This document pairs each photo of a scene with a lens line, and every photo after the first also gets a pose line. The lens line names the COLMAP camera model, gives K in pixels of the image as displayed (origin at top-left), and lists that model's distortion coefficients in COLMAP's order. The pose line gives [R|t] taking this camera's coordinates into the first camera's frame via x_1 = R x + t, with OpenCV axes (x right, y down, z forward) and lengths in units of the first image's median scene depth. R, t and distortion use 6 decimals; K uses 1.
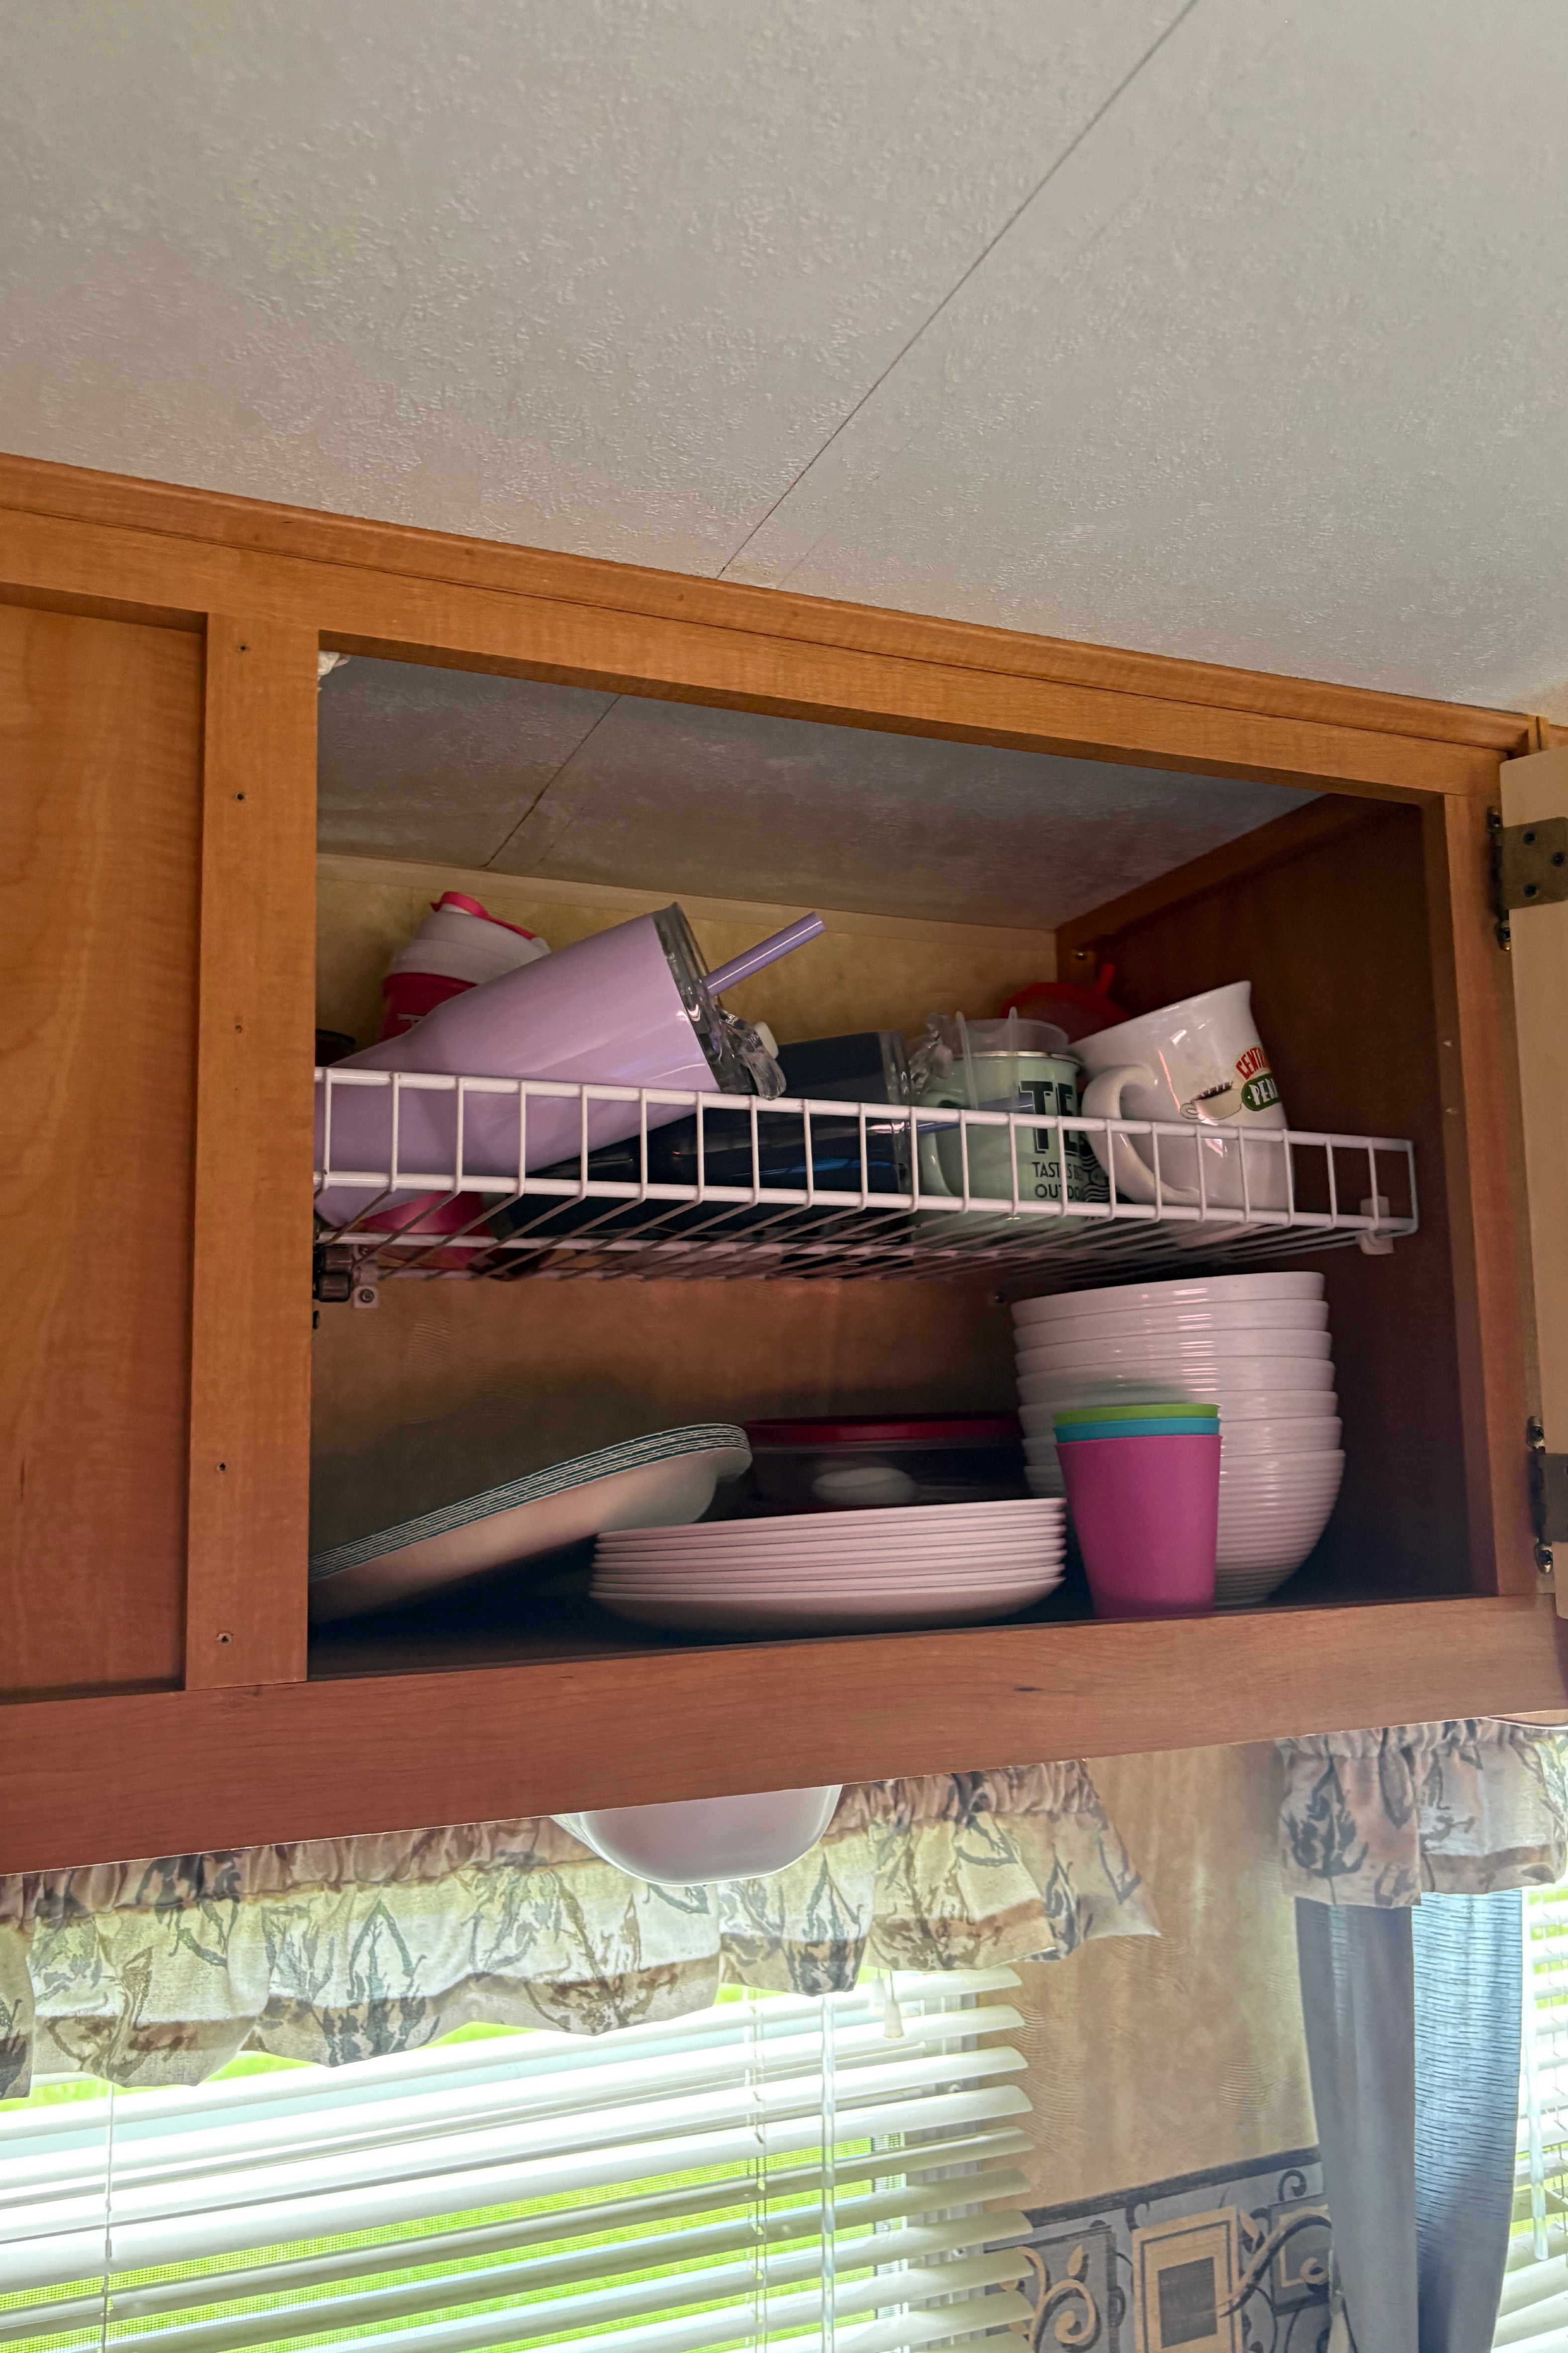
lens RADIAL K [[1780.8, 0, 777.1], [0, 1780.8, 1177.5], [0, 0, 1]] dist [0.042150, -0.050402]
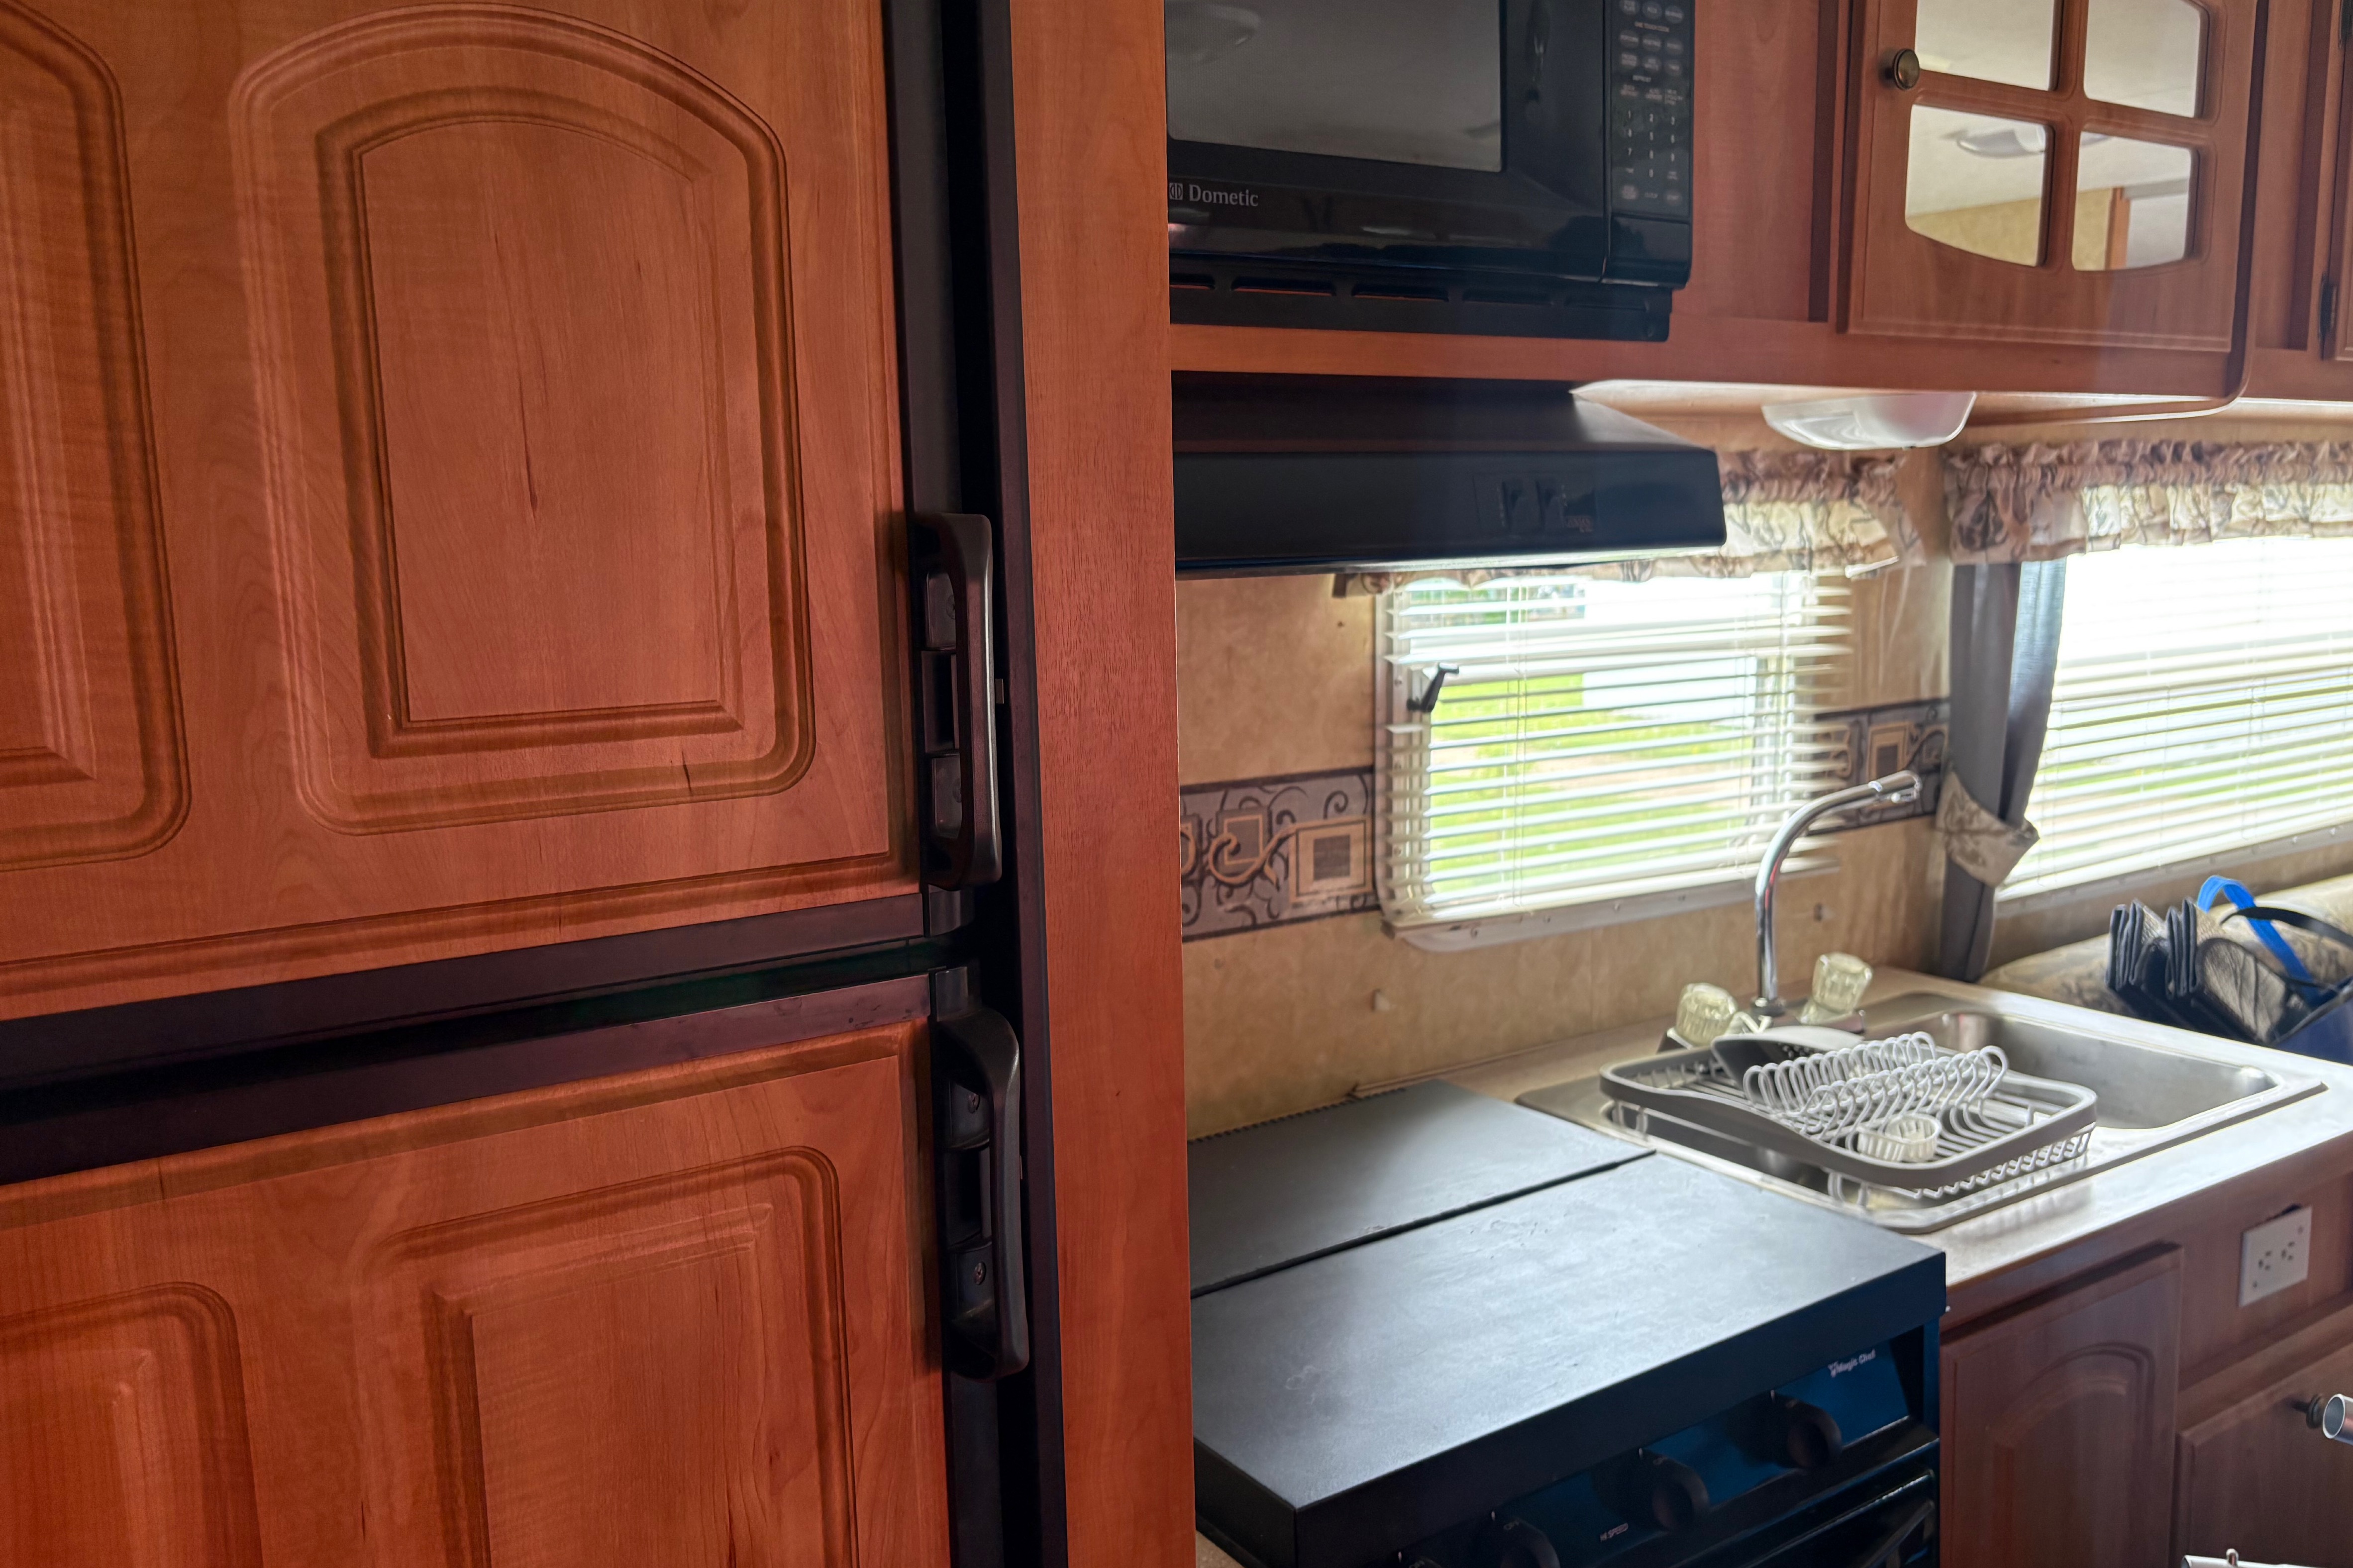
lens RADIAL K [[1780.8, 0, 1175.3], [0, 1780.8, 791.5], [0, 0, 1]] dist [0.042150, -0.050402]
pose [[0.985379, -0.024274, 0.168638, -0.867774], [-0.024603, 0.959152, 0.281820, 0.121298], [-0.168591, -0.281849, 0.944531, -0.727196]]
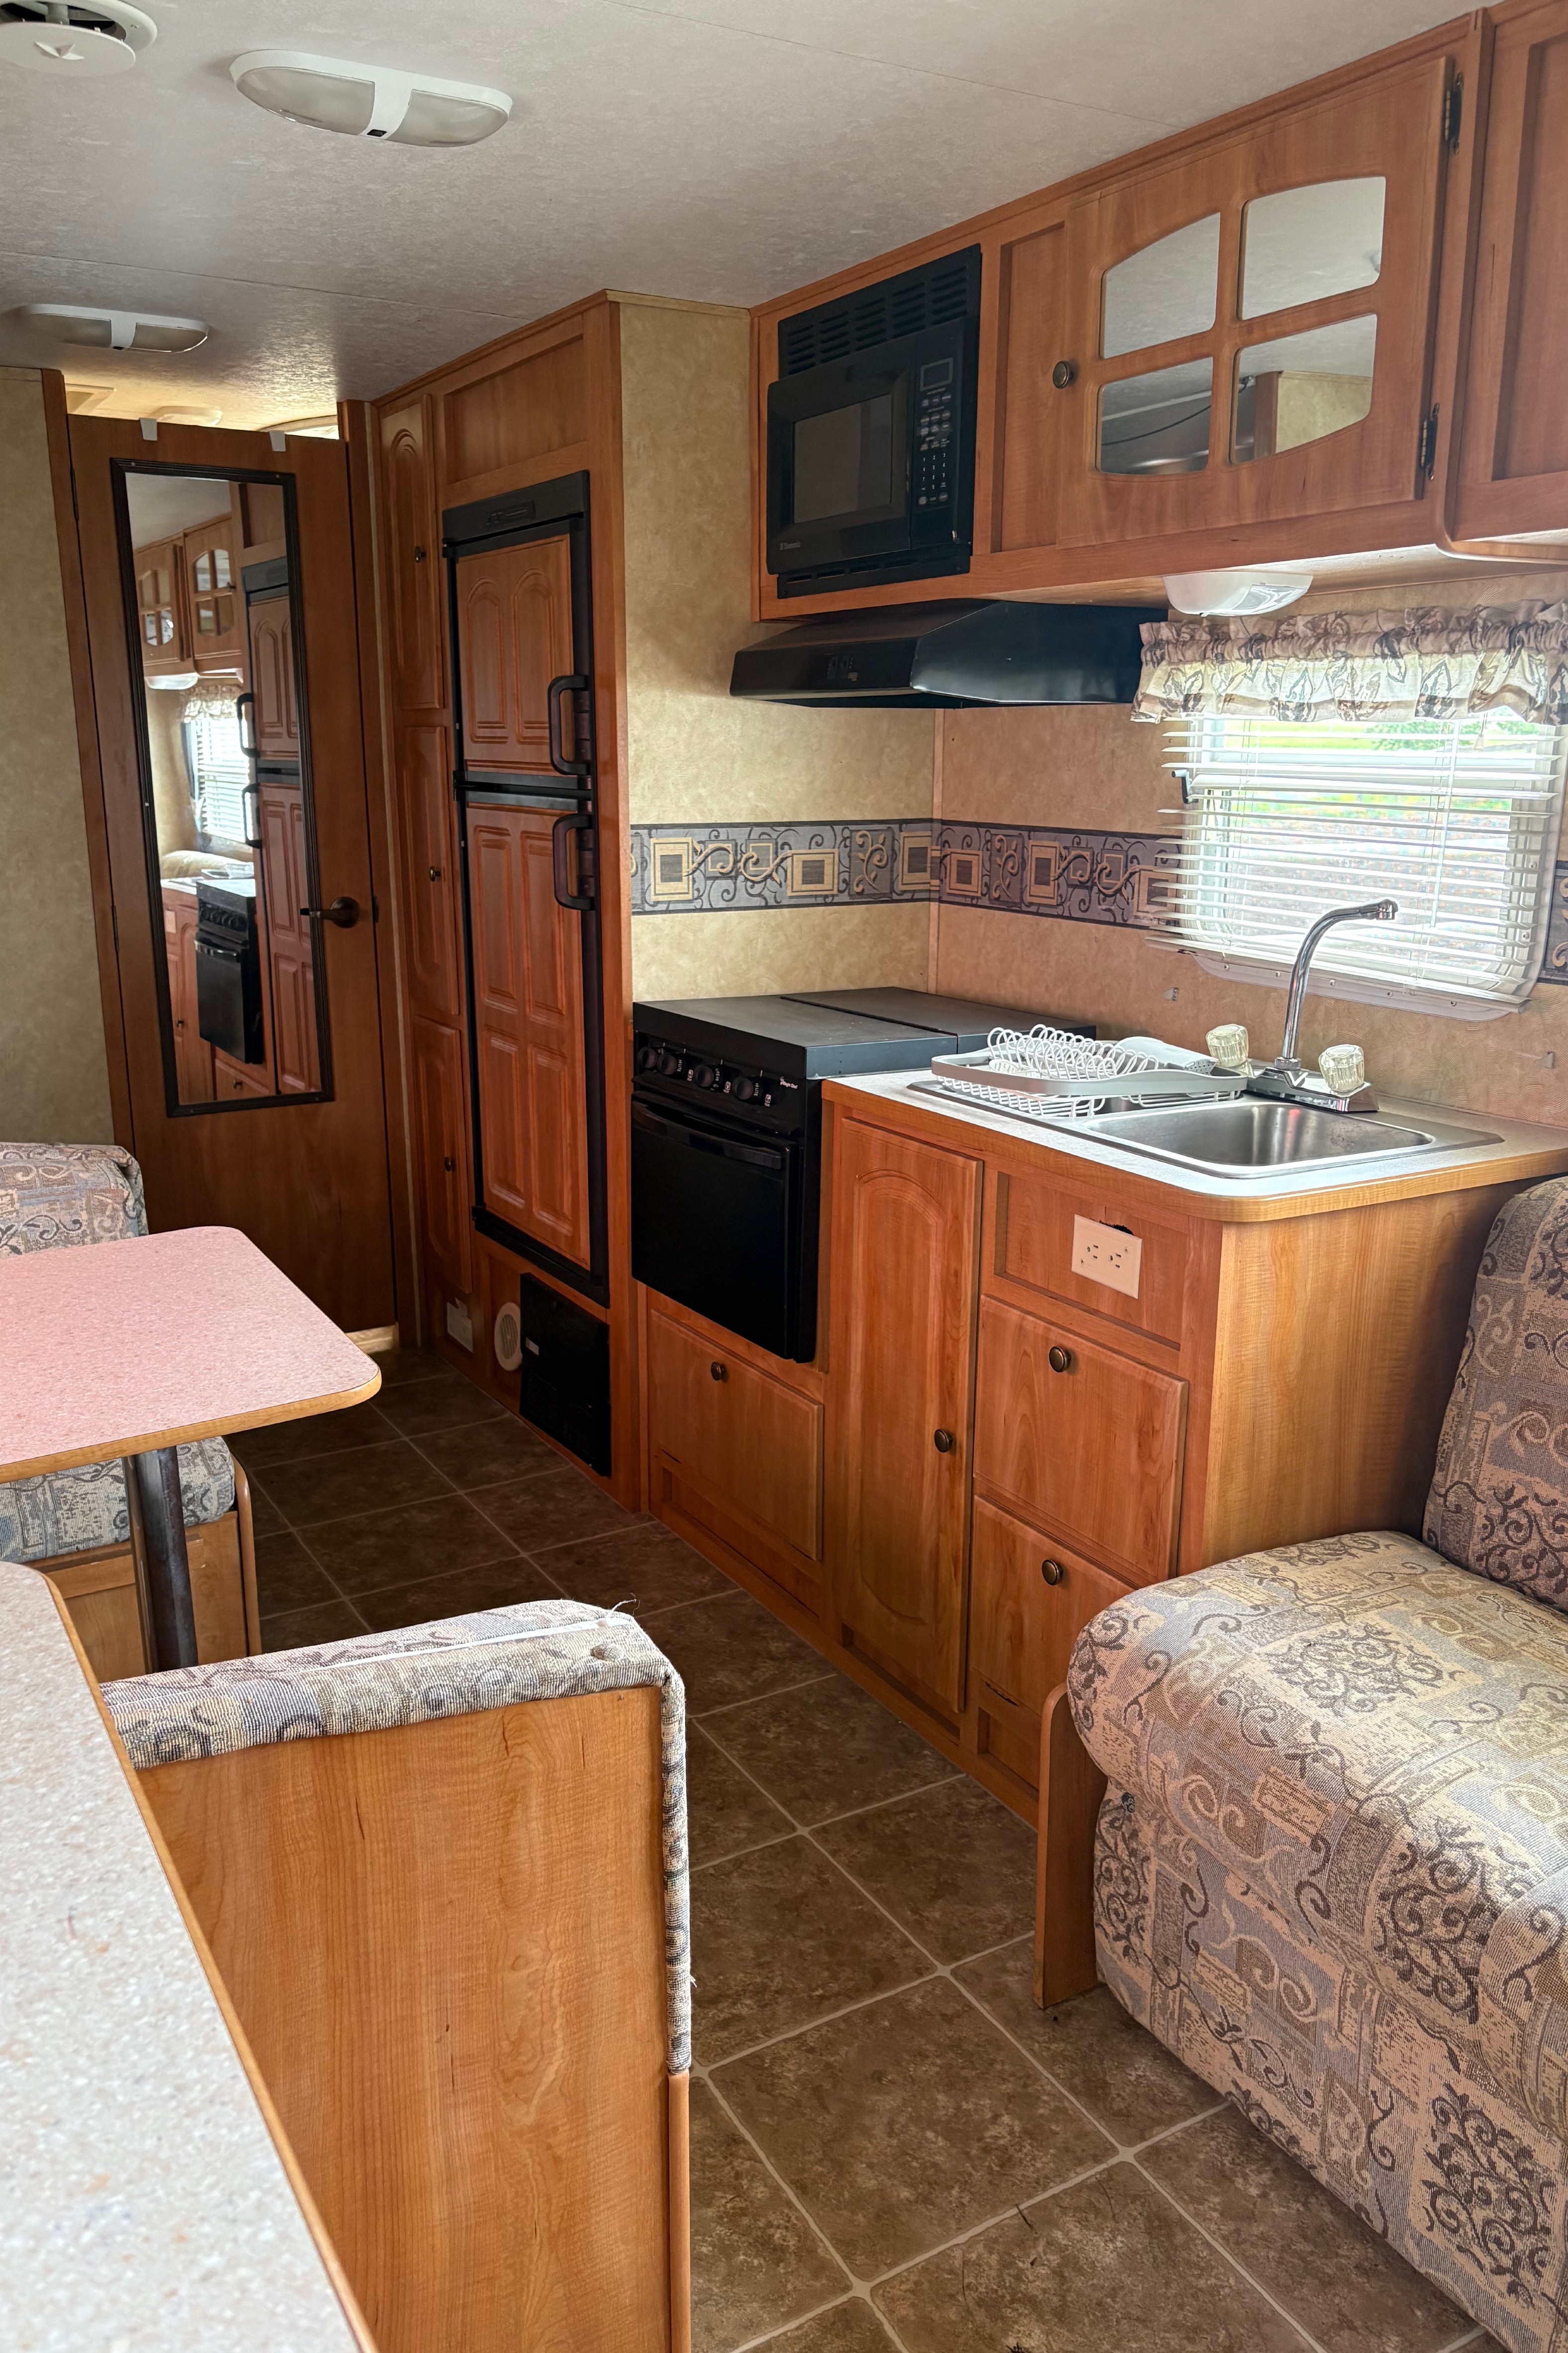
lens RADIAL K [[1780.8, 0, 776.0], [0, 1780.8, 1181.3], [0, 0, 1]] dist [0.042150, -0.050402]
pose [[0.134045, 0.264536, -0.955014, 1.945929], [0.139294, 0.949114, 0.282453, 0.218323], [0.981137, -0.170889, 0.090376, -0.109493]]
